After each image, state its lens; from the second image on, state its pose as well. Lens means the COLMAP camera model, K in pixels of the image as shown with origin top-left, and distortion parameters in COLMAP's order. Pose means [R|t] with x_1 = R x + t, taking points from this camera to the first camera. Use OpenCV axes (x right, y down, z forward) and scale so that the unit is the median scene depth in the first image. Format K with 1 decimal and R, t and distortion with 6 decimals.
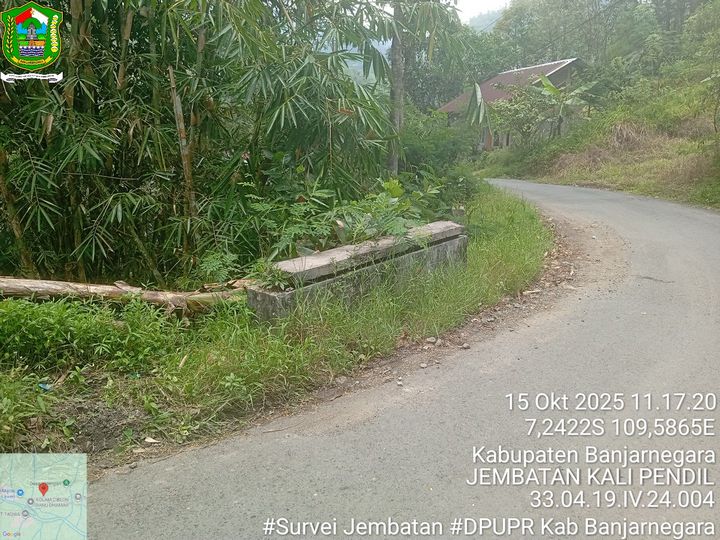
lens RADIAL K [[561.1, 0, 360.0], [0, 561.1, 270.0], [0, 0, 1]] dist [-0.037639, -0.002134]
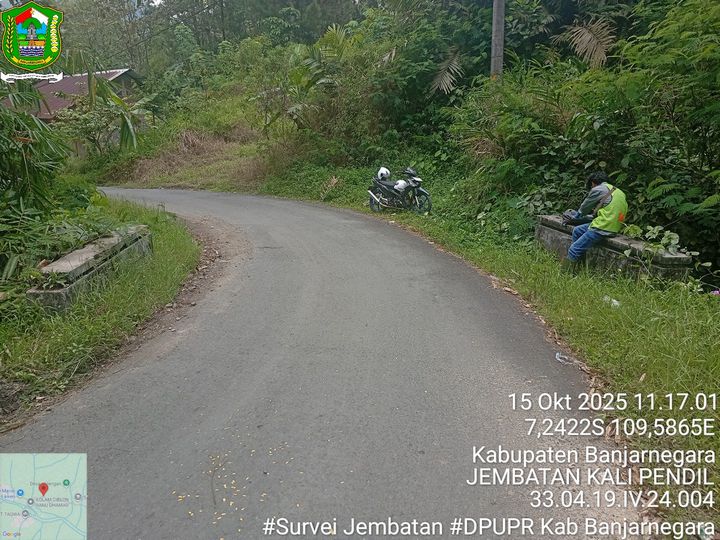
lens RADIAL K [[549.6, 0, 357.4], [0, 549.6, 270.3], [0, 0, 1]] dist [0.083780, -0.183622]
pose [[0.724987, -0.174369, 0.666325, -0.088824], [0.176002, 0.982206, 0.065534, 0.006246], [-0.665895, 0.069764, 0.742776, -0.071232]]
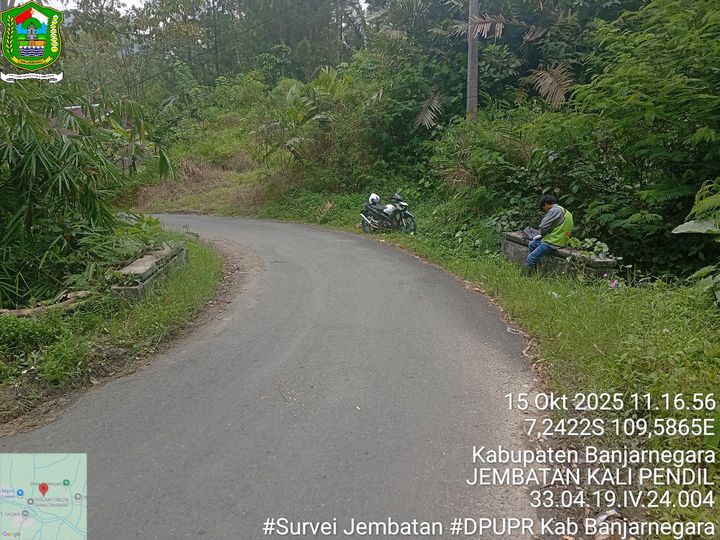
lens RADIAL K [[549.6, 0, 357.4], [0, 549.6, 270.3], [0, 0, 1]] dist [0.083780, -0.183622]
pose [[0.706771, -0.148576, 0.691664, -0.149807], [0.182287, 0.982931, 0.024875, 0.013375], [-0.683554, 0.108501, 0.721791, -0.120766]]
